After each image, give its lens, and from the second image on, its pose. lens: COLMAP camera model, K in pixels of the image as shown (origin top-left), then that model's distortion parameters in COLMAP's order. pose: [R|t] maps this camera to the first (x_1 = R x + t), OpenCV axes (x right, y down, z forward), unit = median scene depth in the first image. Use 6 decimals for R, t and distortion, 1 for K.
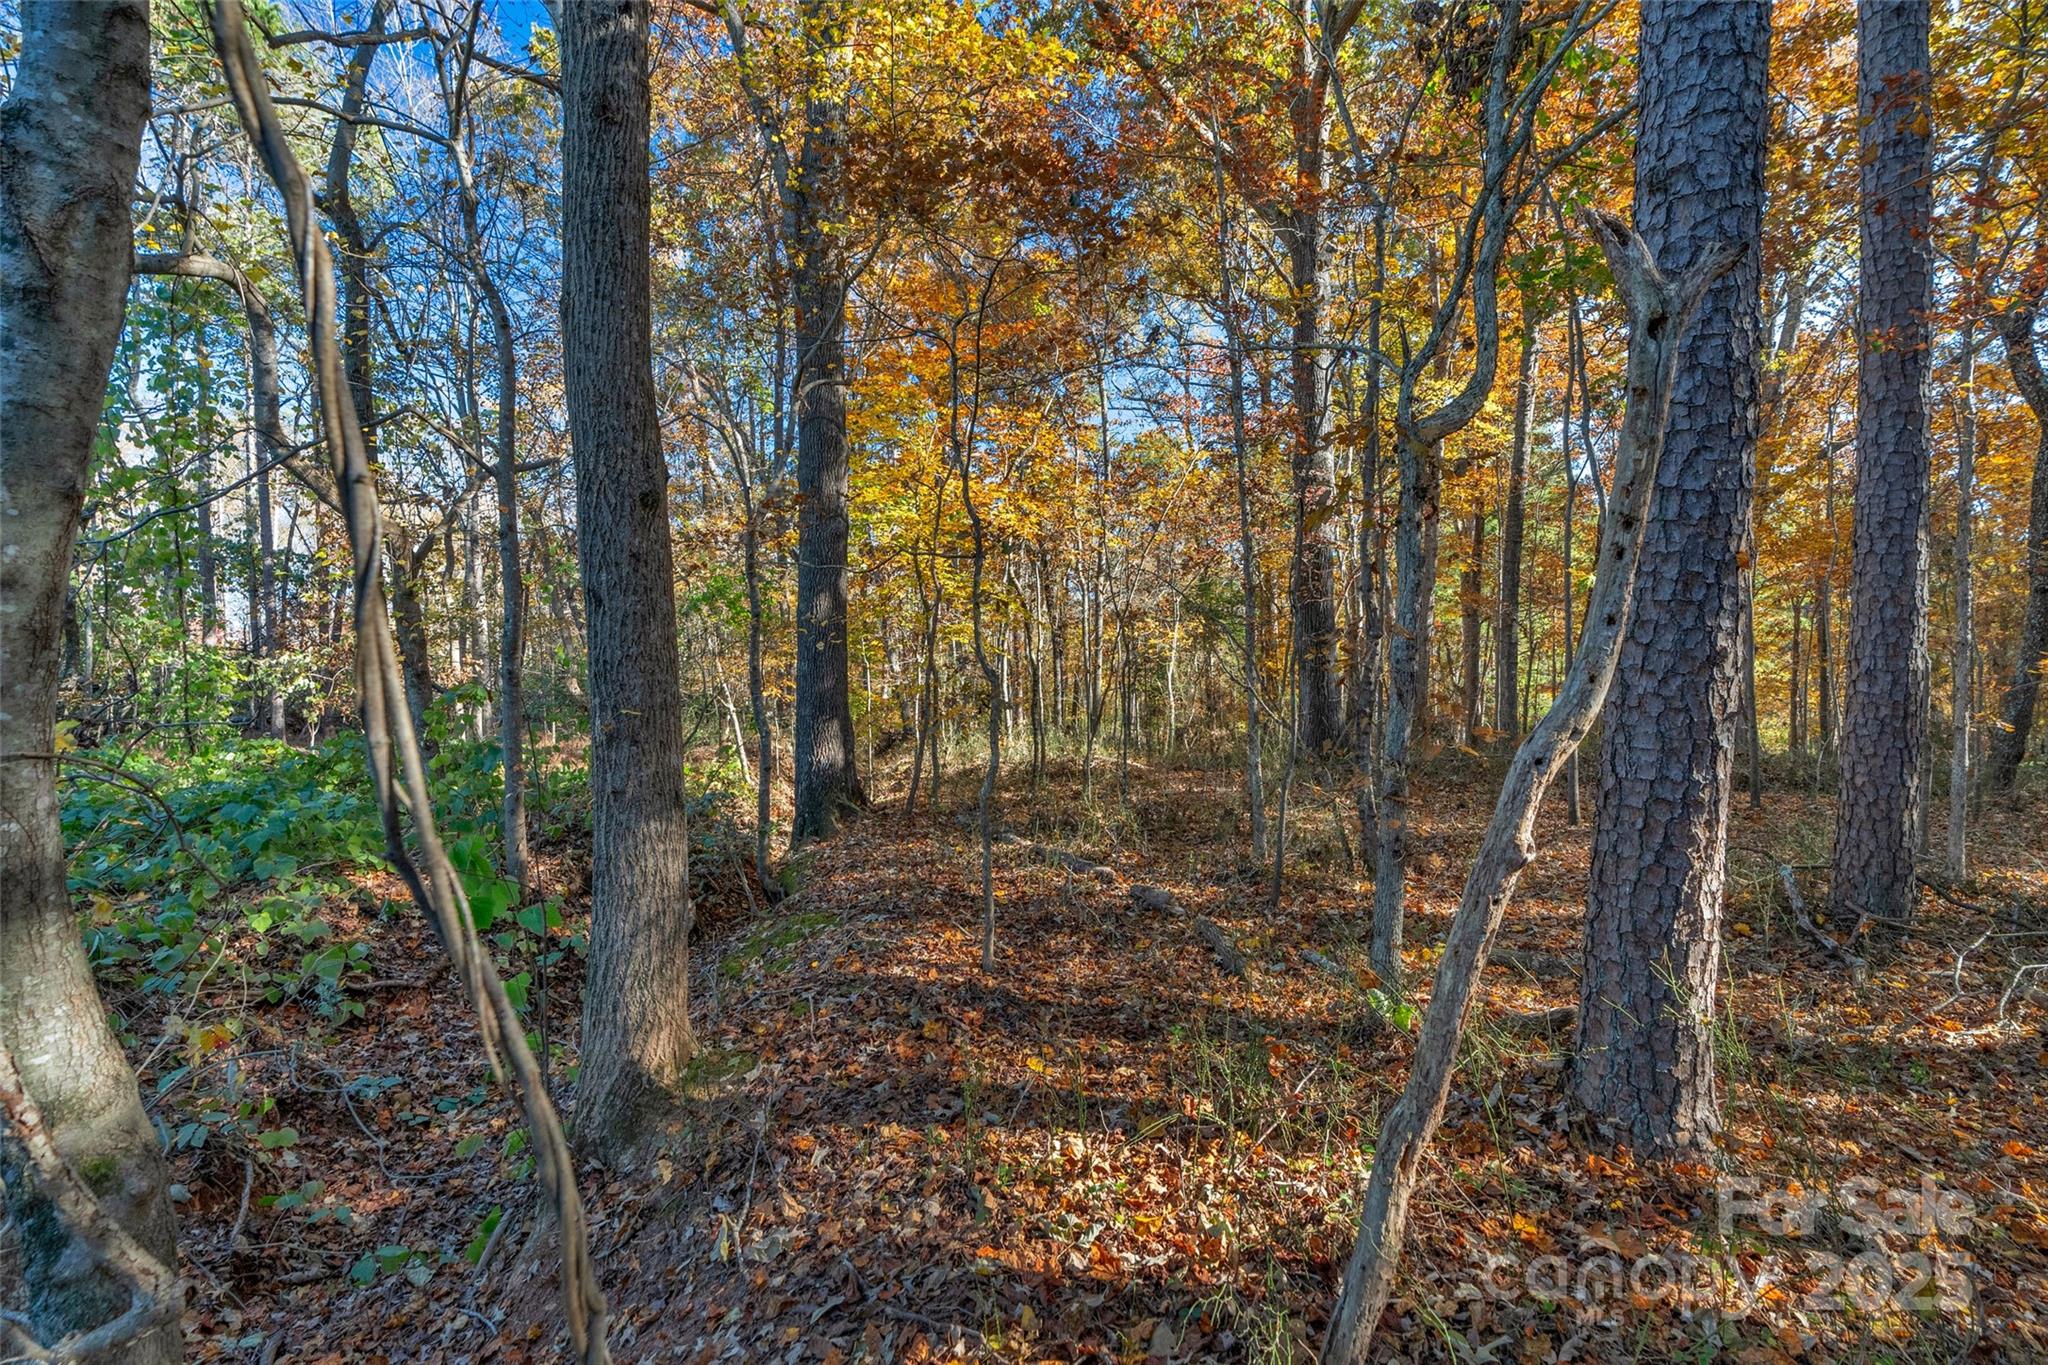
lens RADIAL K [[927.3, 0, 1012.6], [0, 927.3, 679.9], [0, 0, 1]] dist [-0.001031, 0.002049]
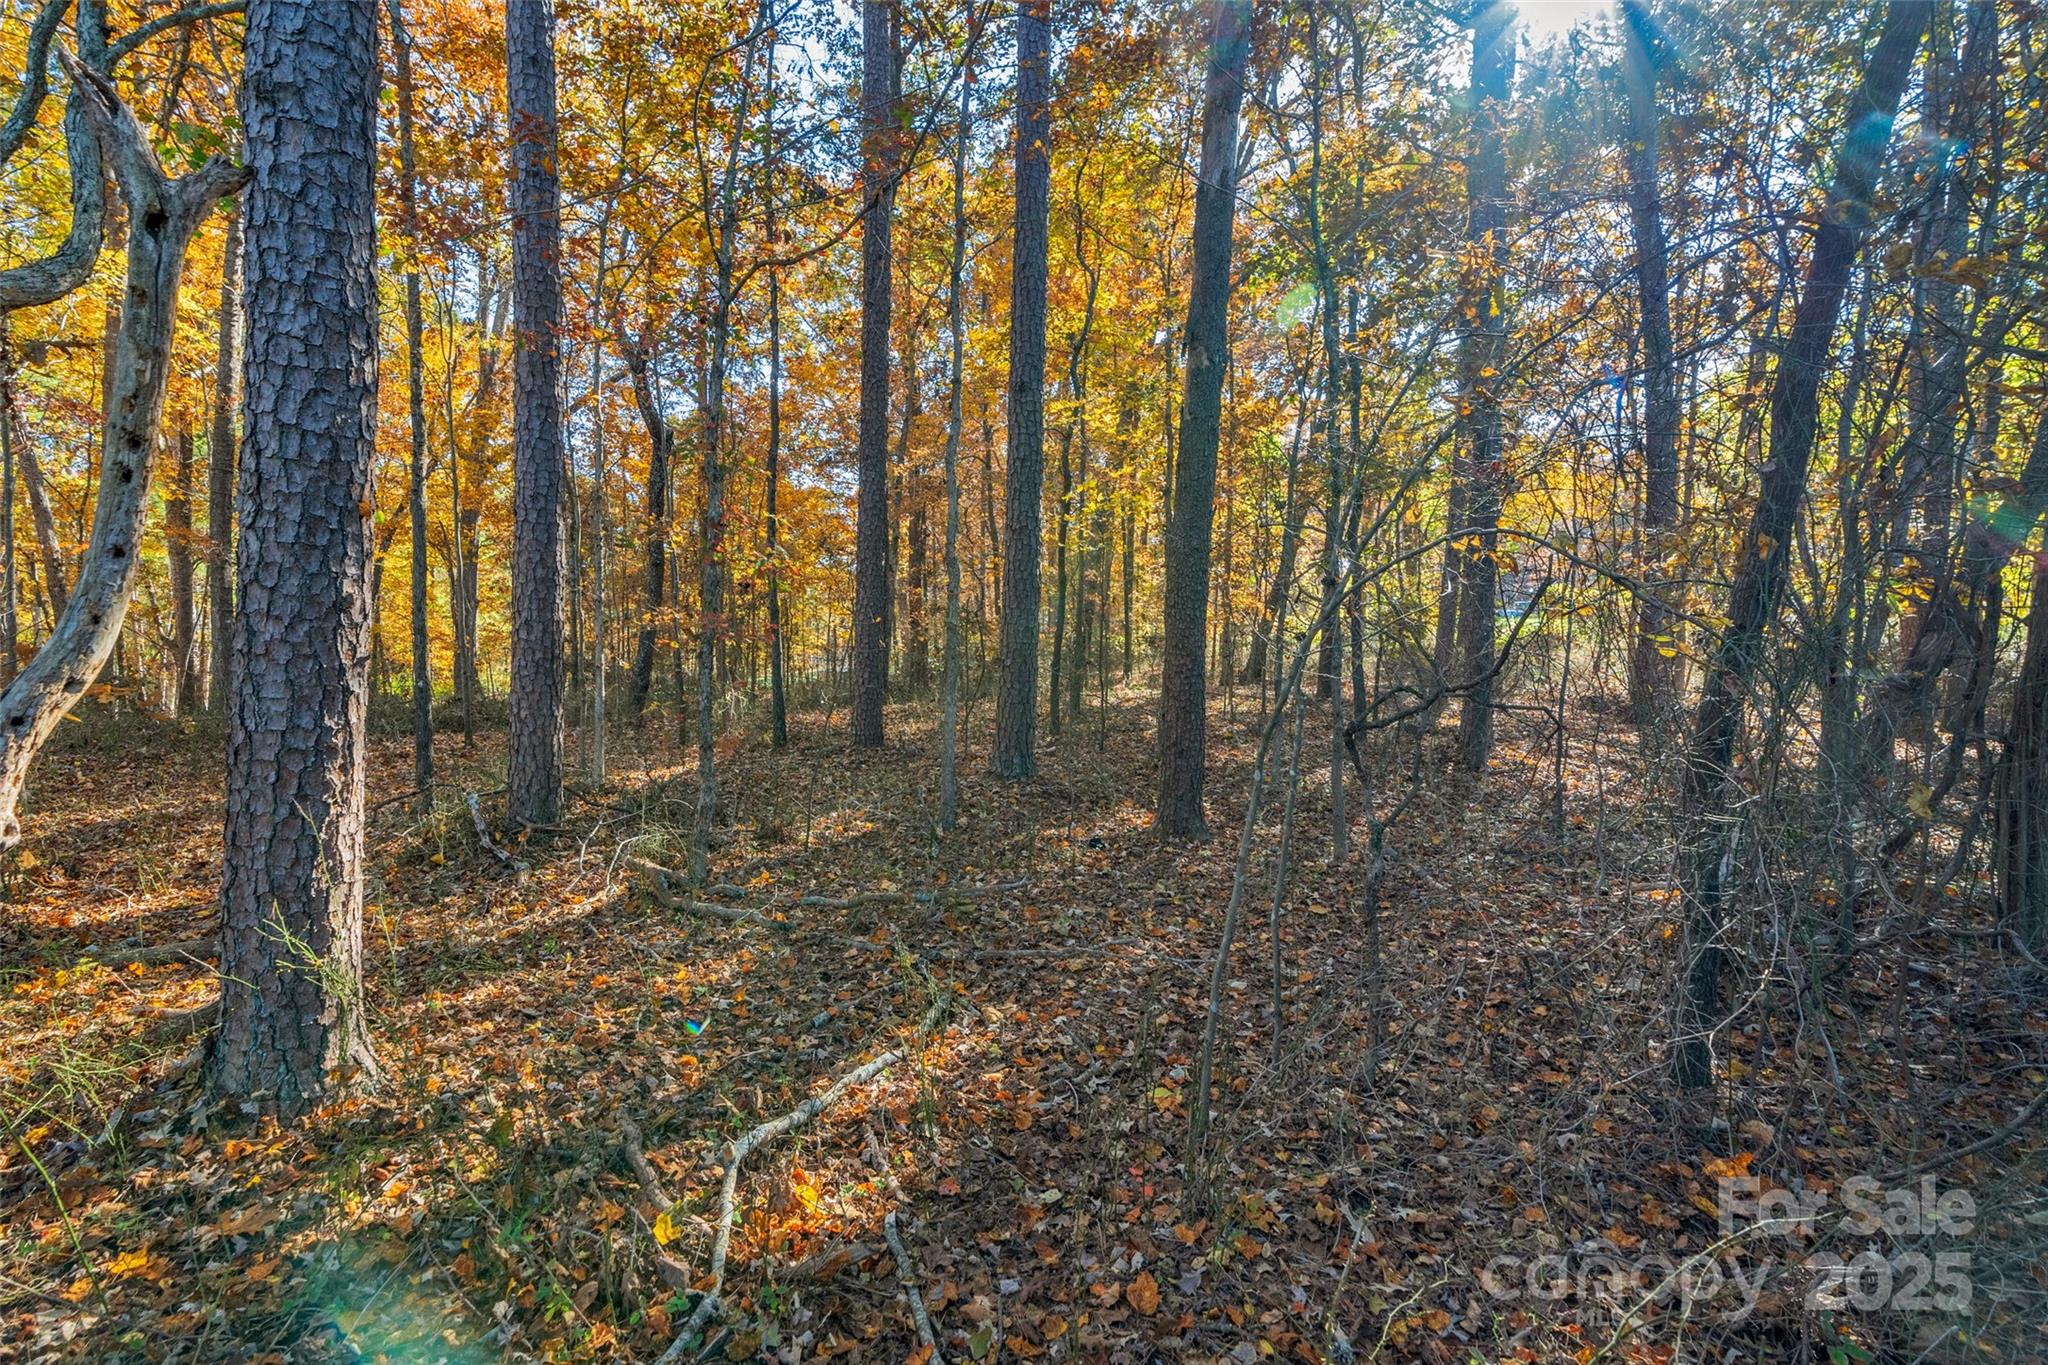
lens RADIAL K [[927.3, 0, 1011.8], [0, 927.3, 681.6], [0, 0, 1]] dist [-0.001031, 0.002049]
pose [[0.434374, -0.047214, 0.899494, 0.157258], [0.002160, 0.998677, 0.051377, 0.010064], [-0.900730, -0.020374, 0.433901, -0.093723]]
